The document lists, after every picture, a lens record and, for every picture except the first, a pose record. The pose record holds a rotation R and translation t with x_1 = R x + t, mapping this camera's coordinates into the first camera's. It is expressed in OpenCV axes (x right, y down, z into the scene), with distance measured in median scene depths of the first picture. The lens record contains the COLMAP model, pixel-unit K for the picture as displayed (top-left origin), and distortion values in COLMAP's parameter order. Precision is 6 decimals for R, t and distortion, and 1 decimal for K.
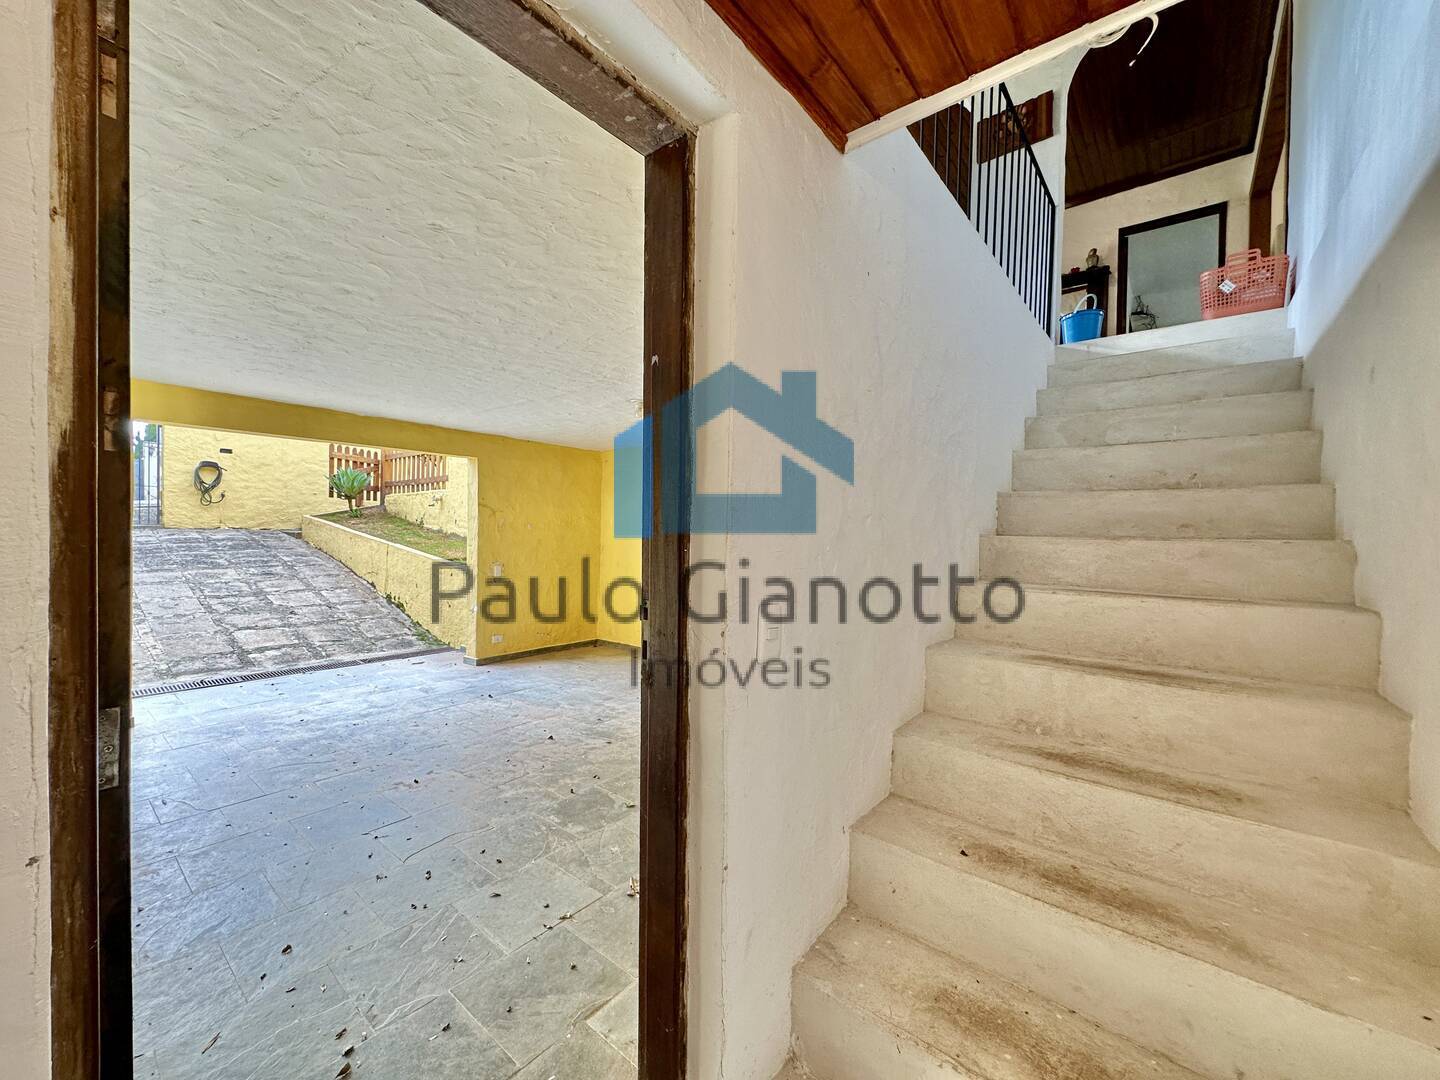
lens RADIAL K [[581.0, 0, 713.5], [0, 581.0, 539.4], [0, 0, 1]] dist [-0.001939, -0.000192]
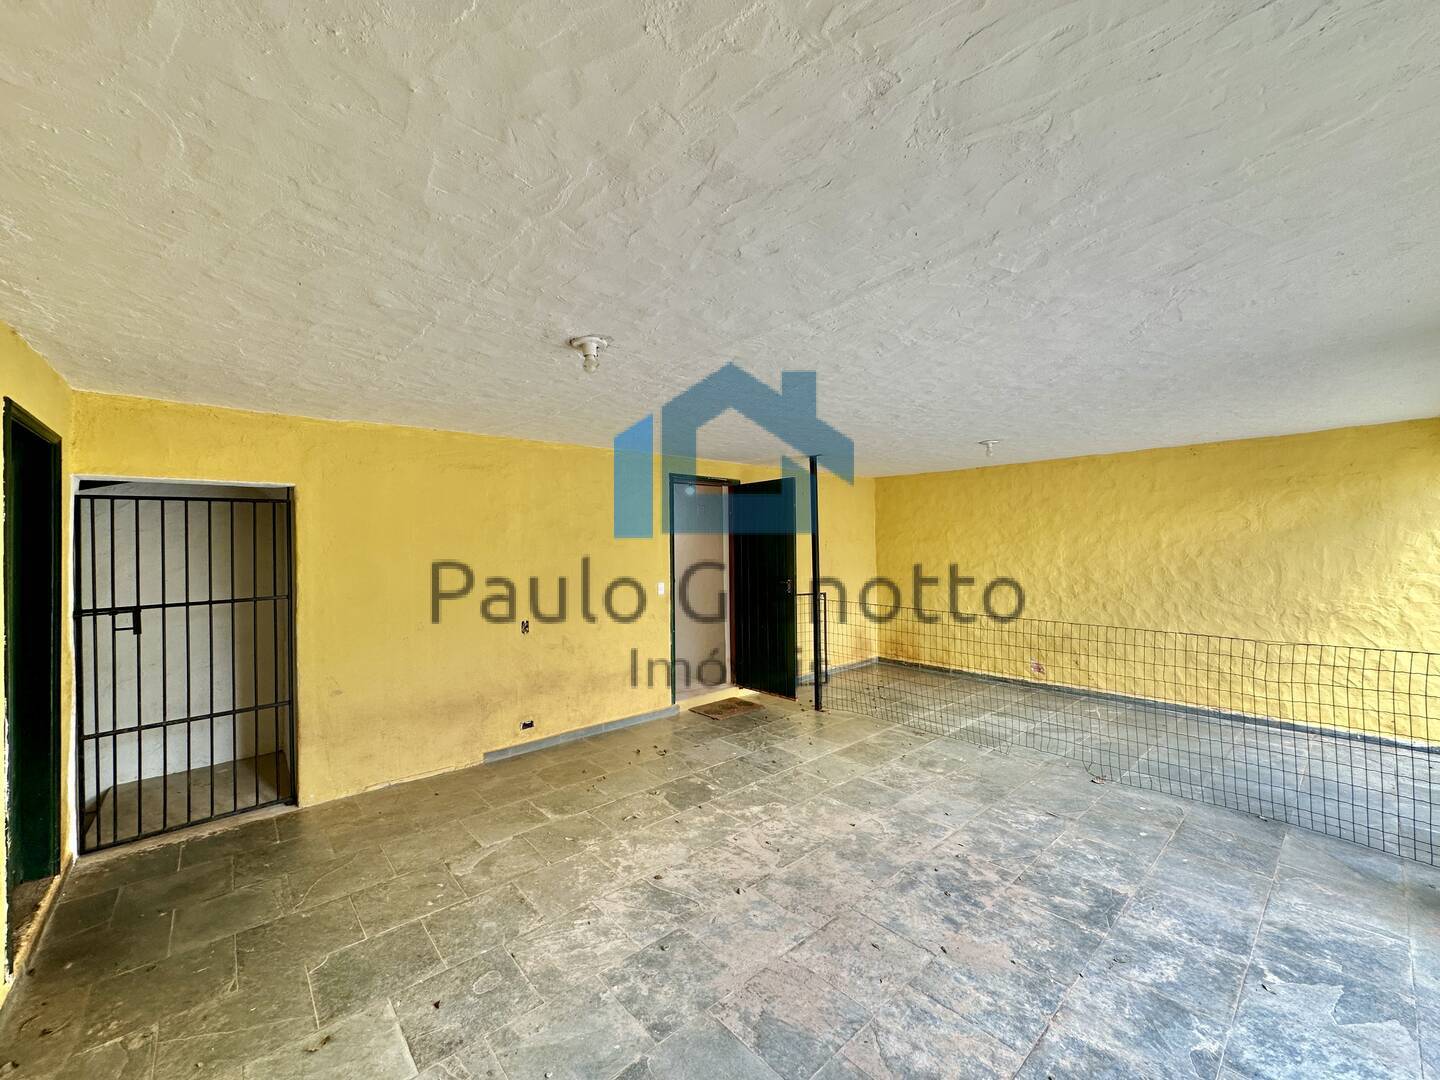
lens RADIAL K [[581.0, 0, 713.5], [0, 581.0, 539.4], [0, 0, 1]] dist [-0.001939, -0.000192]
pose [[-0.985914, -0.000881, 0.167250, -0.322582], [0.000206, 0.999979, 0.006483, -0.061871], [-0.167253, 0.006427, -0.985893, 1.486697]]
